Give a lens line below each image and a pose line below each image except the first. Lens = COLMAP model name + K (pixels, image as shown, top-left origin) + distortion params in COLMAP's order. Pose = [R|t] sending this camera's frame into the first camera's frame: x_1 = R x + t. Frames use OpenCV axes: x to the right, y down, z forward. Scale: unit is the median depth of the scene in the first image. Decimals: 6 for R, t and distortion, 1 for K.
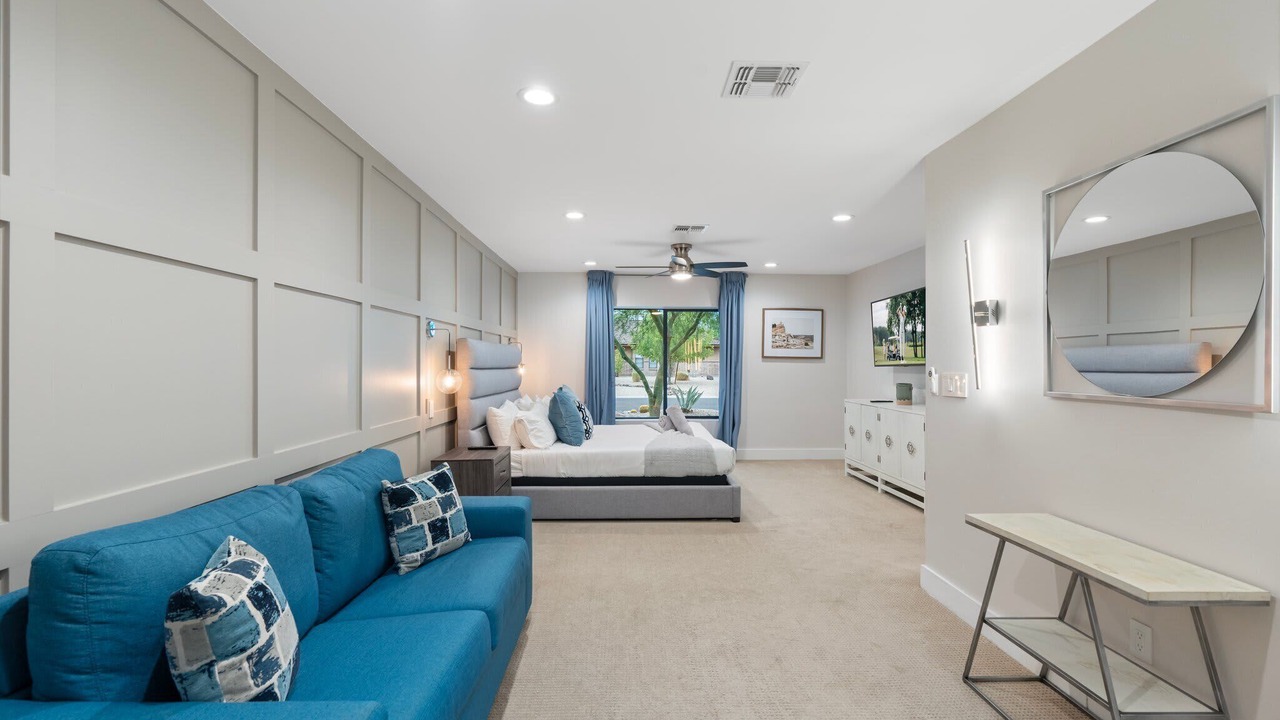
lens RADIAL K [[578.5, 0, 645.4], [0, 578.5, 359.6], [0, 0, 1]] dist [0.000998, 0.001076]
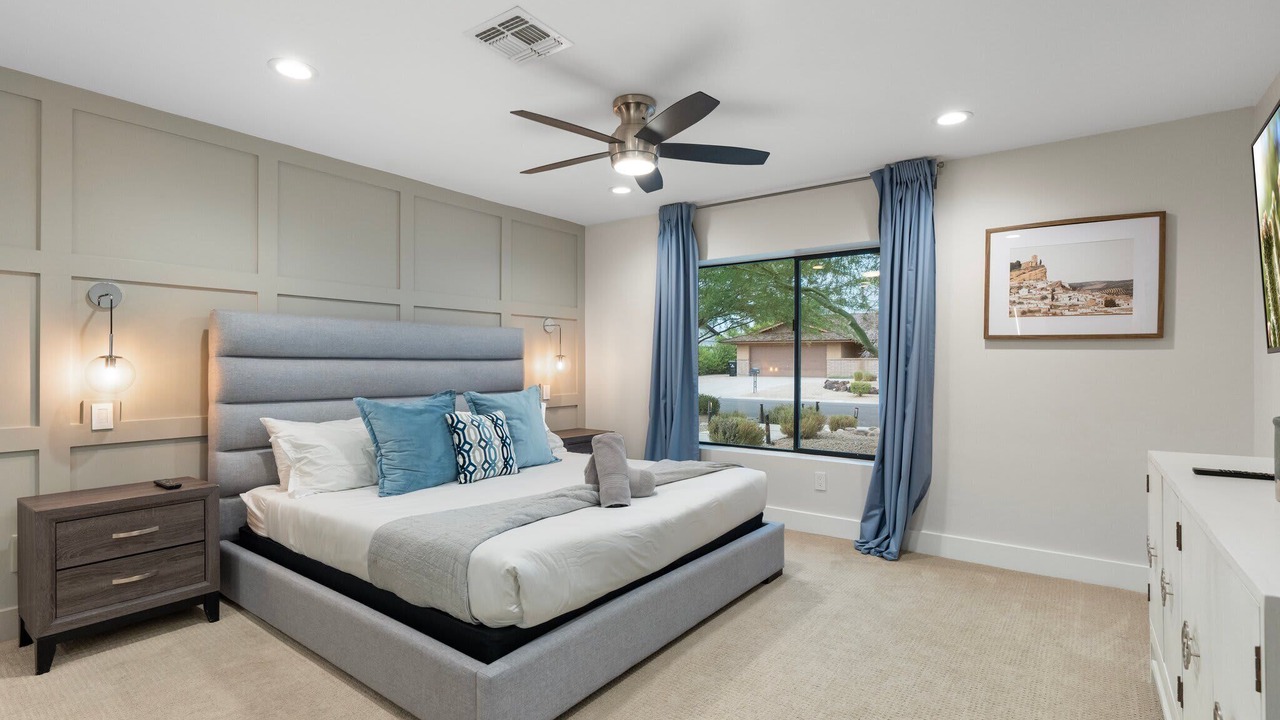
lens RADIAL K [[578.5, 0, 635.9], [0, 578.5, 370.4], [0, 0, 1]] dist [0.000998, 0.001076]
pose [[0.778700, 0.012144, -0.627279, 0.275087], [0.003428, 0.999715, 0.023610, 0.010266], [0.627387, -0.020535, 0.778436, 0.467555]]
